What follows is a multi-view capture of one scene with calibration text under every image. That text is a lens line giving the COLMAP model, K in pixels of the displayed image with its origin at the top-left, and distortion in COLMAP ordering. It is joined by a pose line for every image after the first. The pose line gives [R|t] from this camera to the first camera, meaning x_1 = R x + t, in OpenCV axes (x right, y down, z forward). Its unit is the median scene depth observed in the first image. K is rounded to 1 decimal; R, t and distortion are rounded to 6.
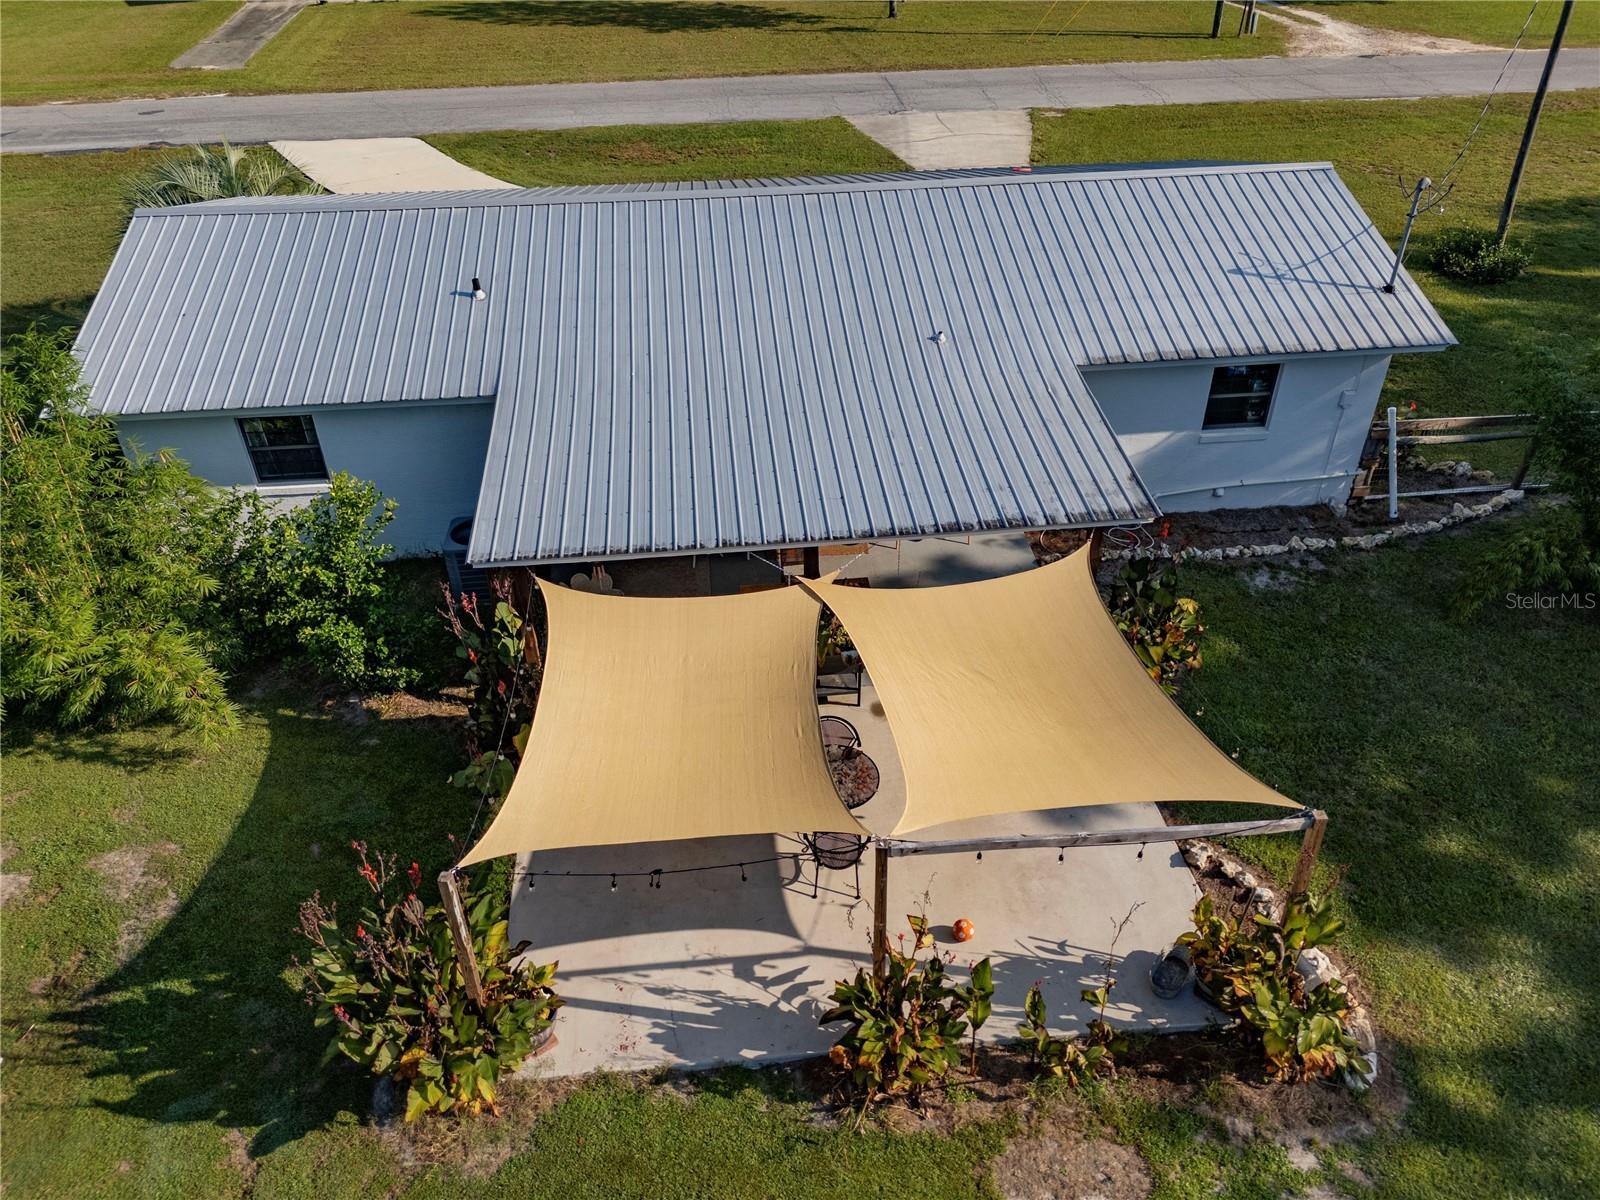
lens RADIAL K [[1175.0, 0, 803.7], [0, 1175.0, 603.6], [0, 0, 1]] dist [0.072405, -0.066331]
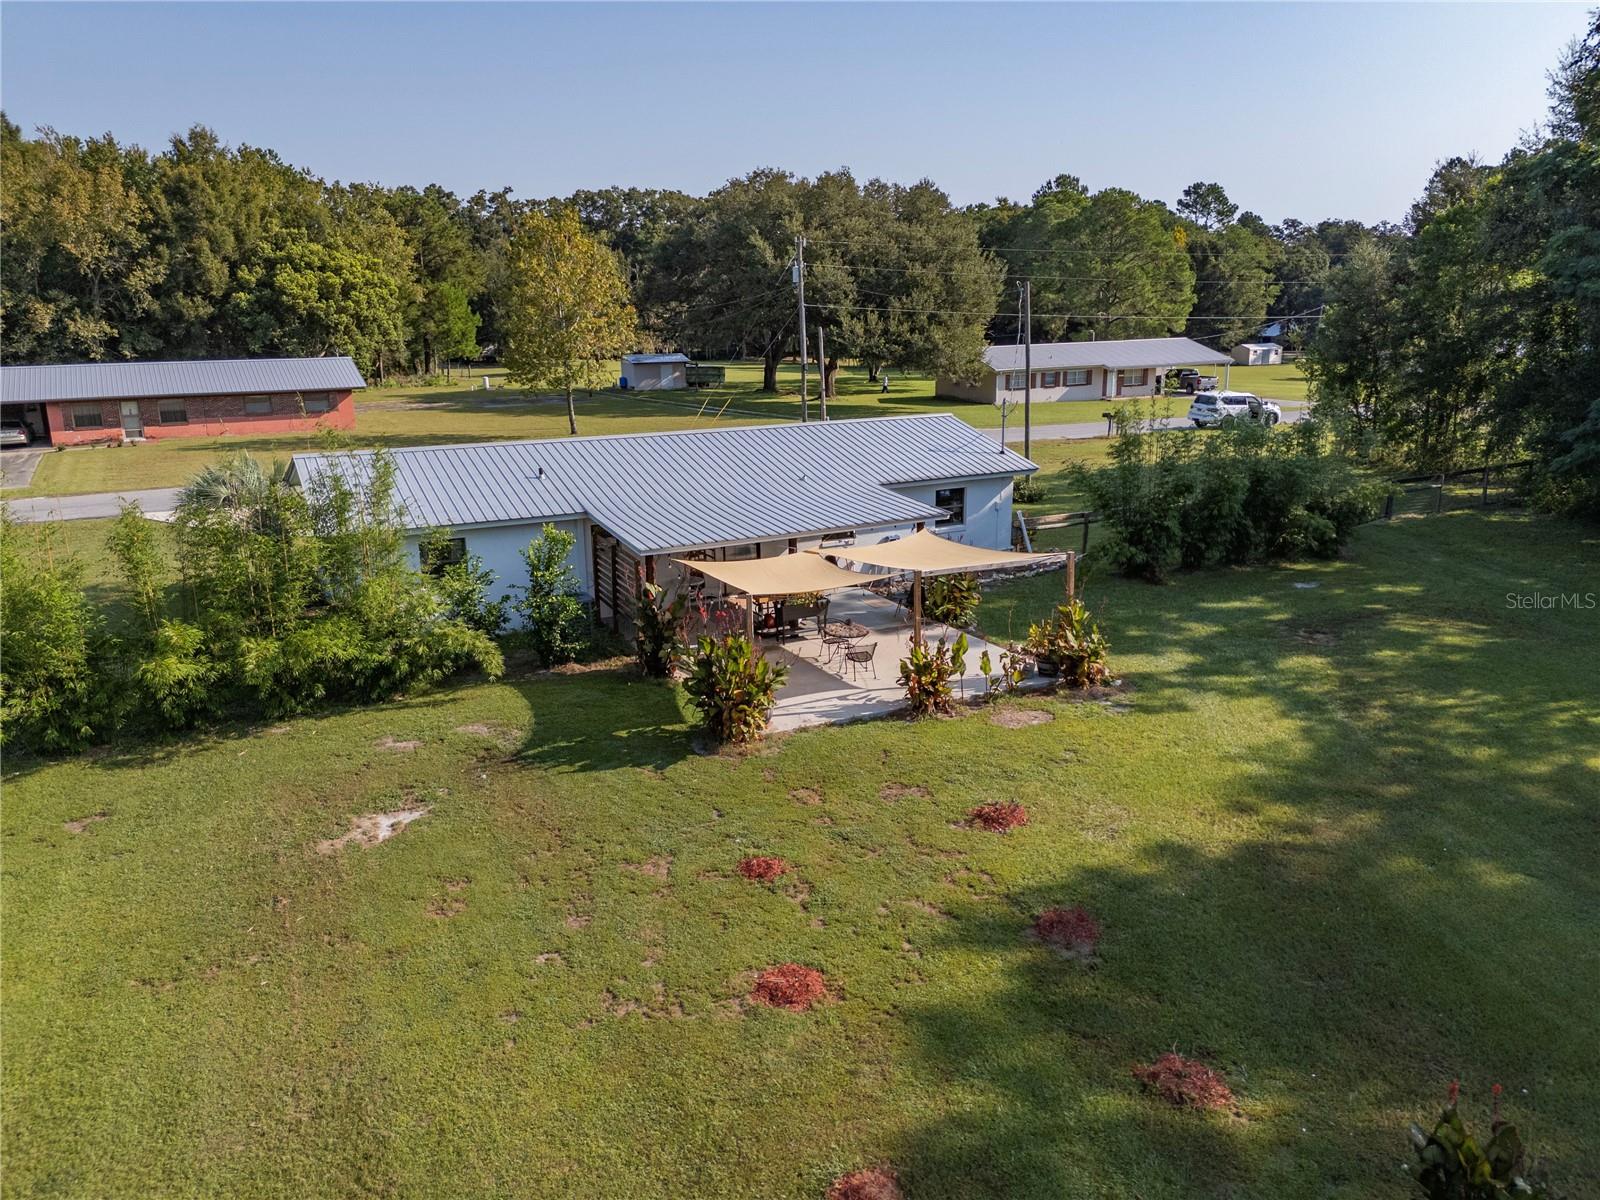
lens RADIAL K [[1175.0, 0, 803.7], [0, 1175.0, 603.6], [0, 0, 1]] dist [0.072405, -0.066331]
pose [[0.929740, -0.092612, 0.356379, -0.561060], [0.216121, 0.920856, -0.324525, 0.552627], [-0.298119, 0.378745, 0.876172, -0.547042]]
